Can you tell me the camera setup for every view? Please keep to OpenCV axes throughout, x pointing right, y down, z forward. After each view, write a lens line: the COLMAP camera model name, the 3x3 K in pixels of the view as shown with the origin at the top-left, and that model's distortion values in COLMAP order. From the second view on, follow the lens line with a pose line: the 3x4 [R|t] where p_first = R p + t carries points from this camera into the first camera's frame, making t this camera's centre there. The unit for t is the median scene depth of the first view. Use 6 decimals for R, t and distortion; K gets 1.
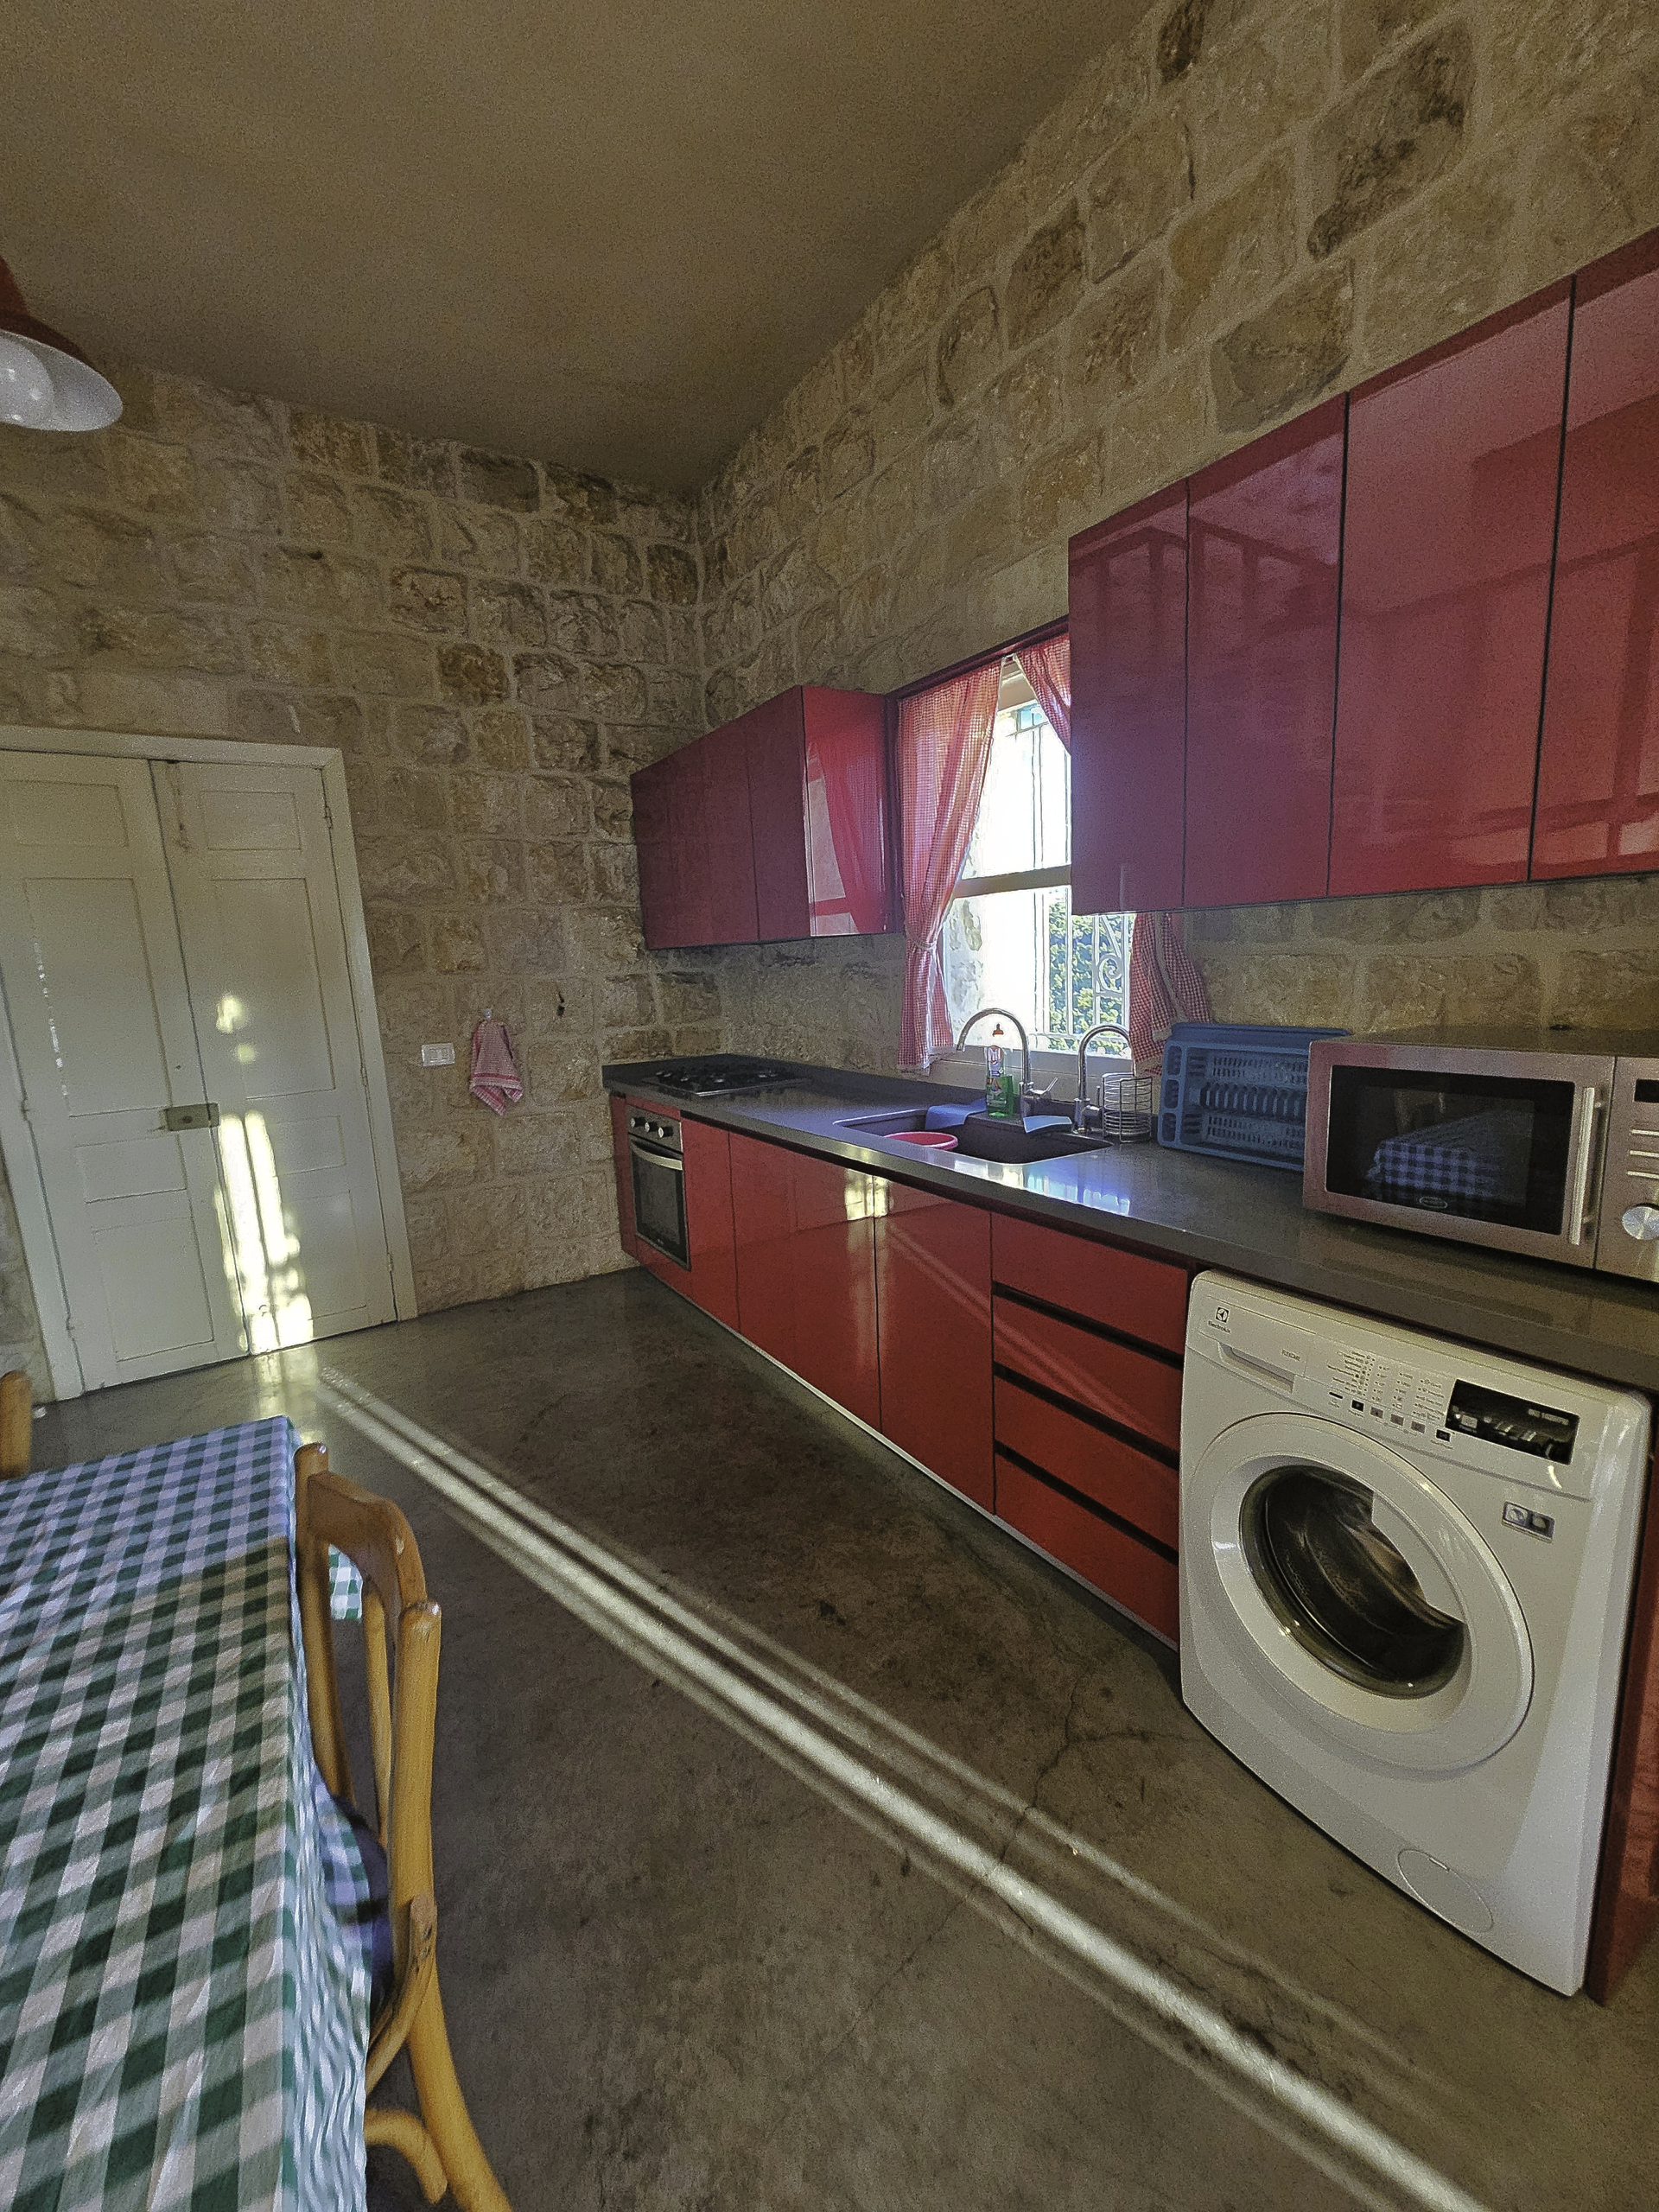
lens RADIAL K [[904.5, 0, 829.5], [0, 904.5, 1106.0], [0, 0, 1]] dist [0.002068, 0.000036]
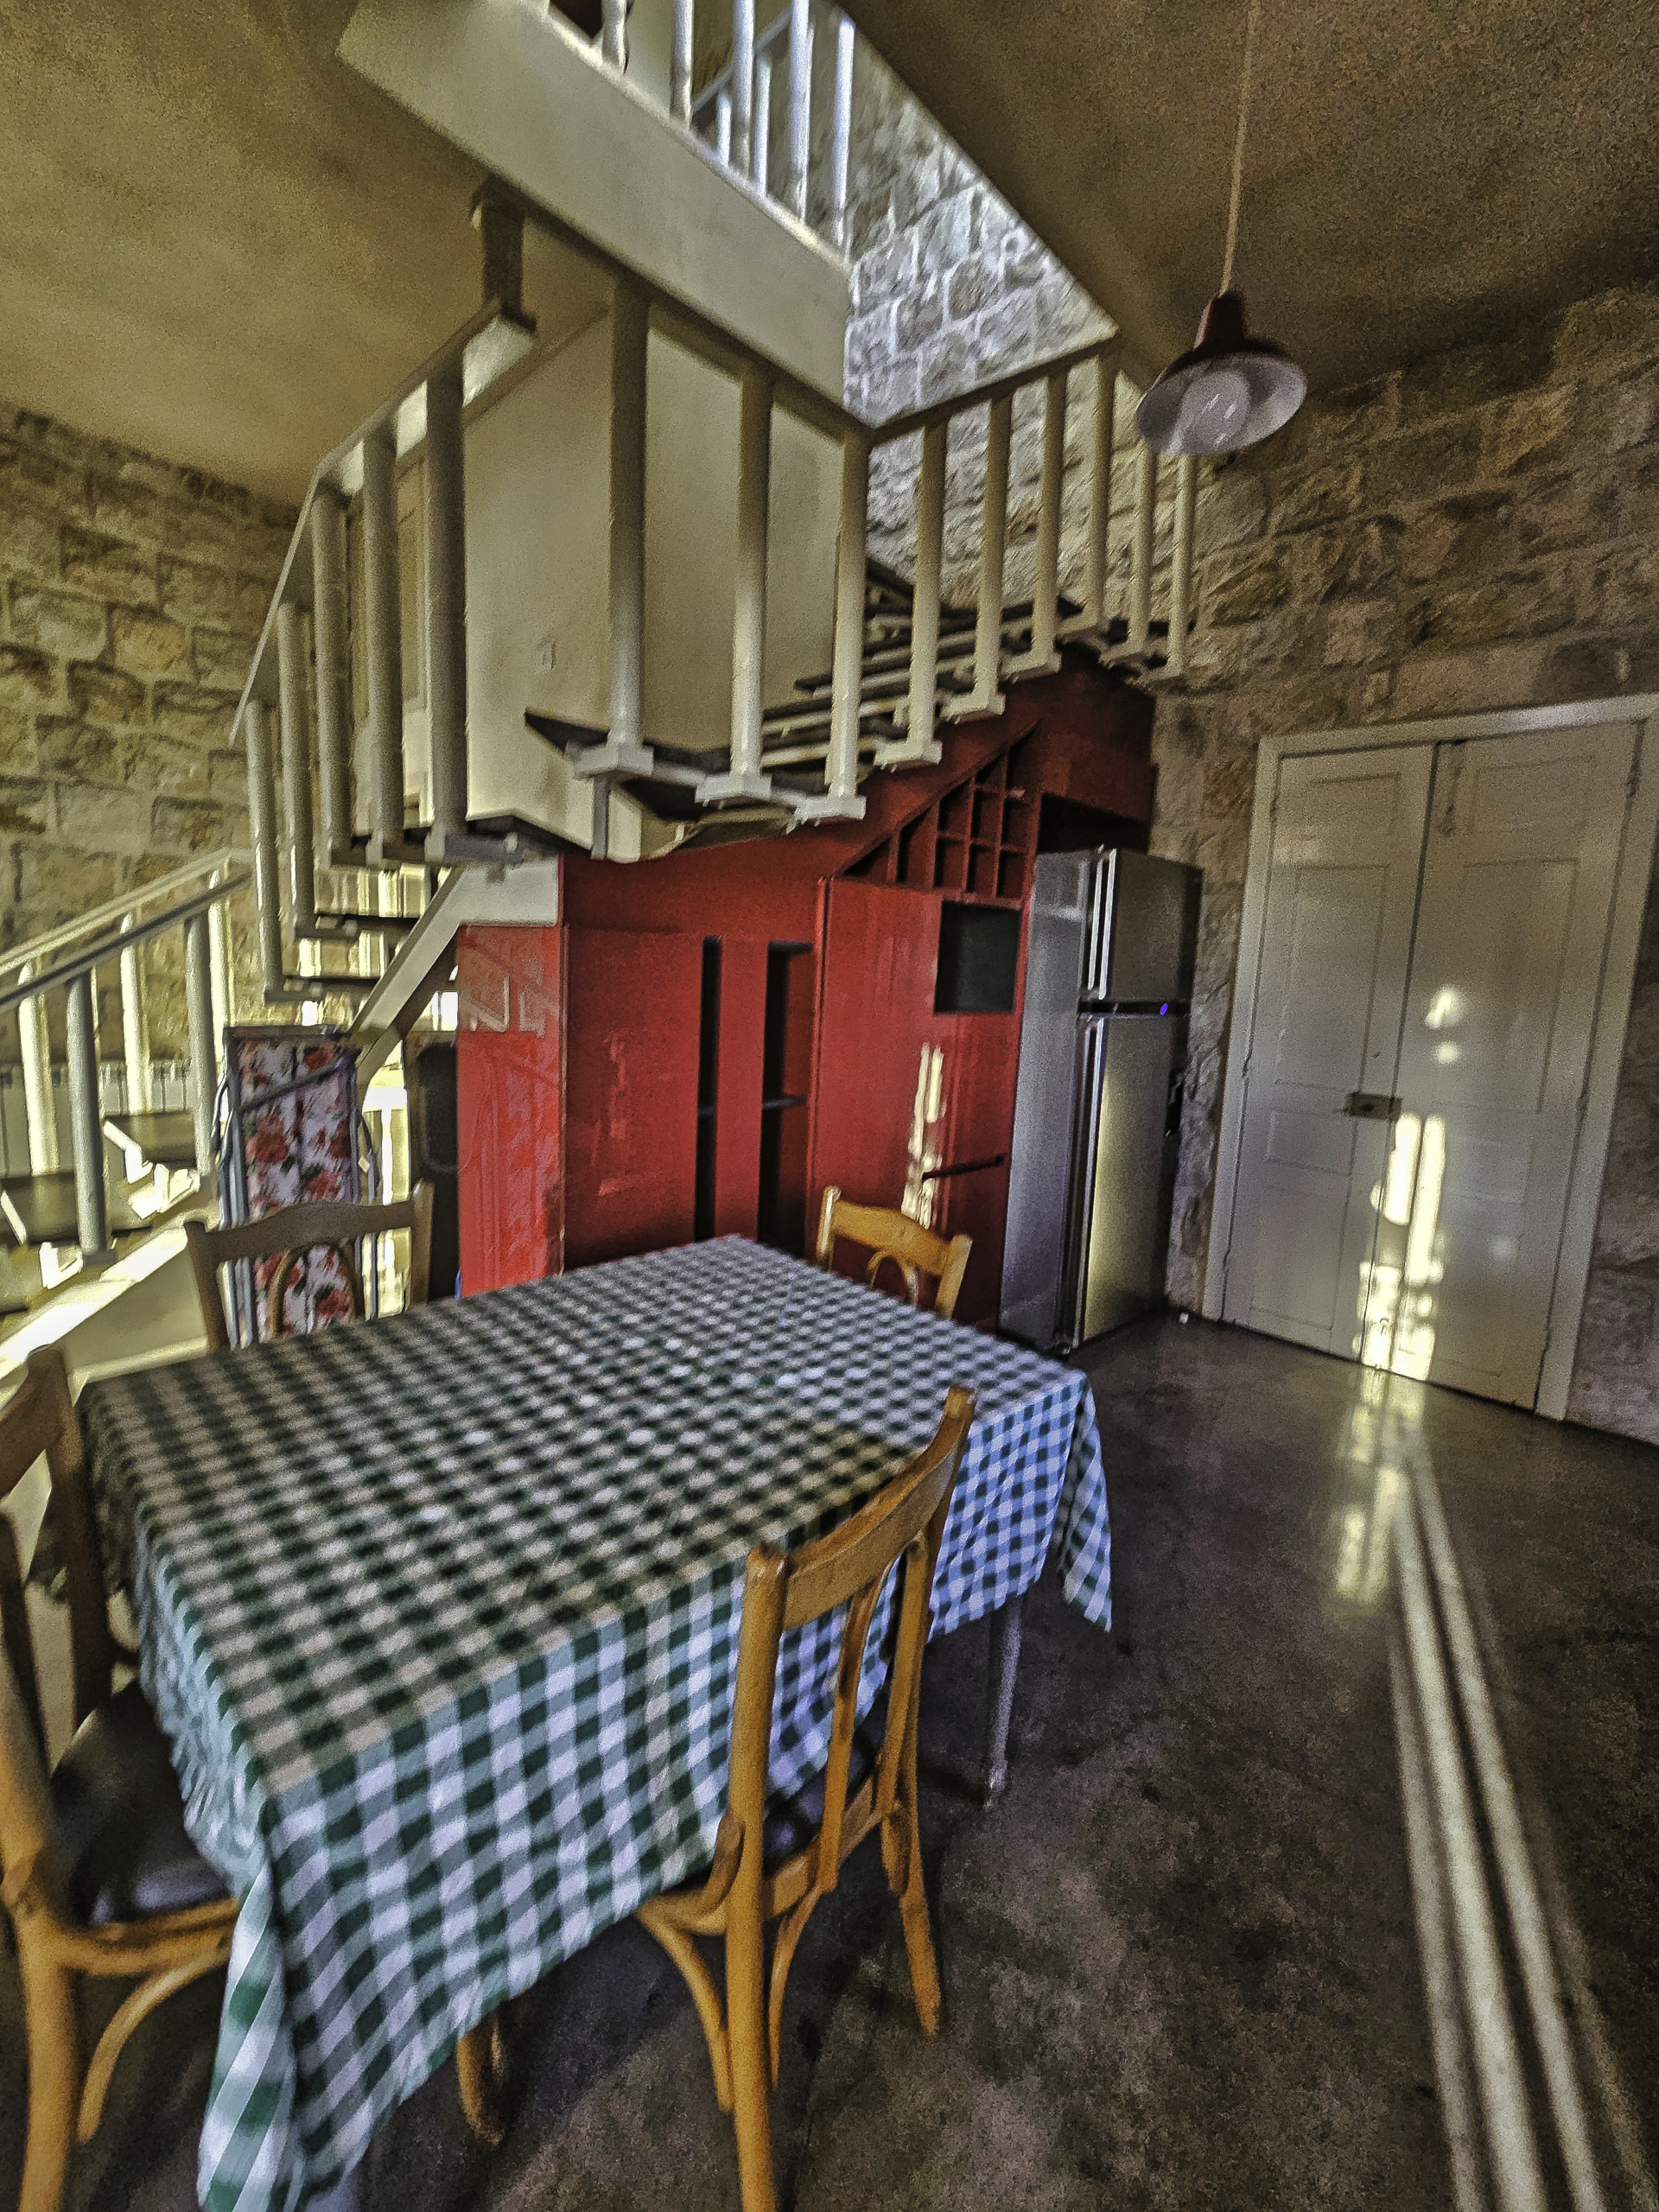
lens RADIAL K [[924.1, 0, 829.1], [0, 924.1, 1082.7], [0, 0, 1]] dist [0.001256, -0.000083]
pose [[0.258111, 0.188460, -0.947556, 0.097930], [-0.218993, 0.966673, 0.132610, -0.018378], [0.940968, 0.173280, 0.290780, 0.165064]]
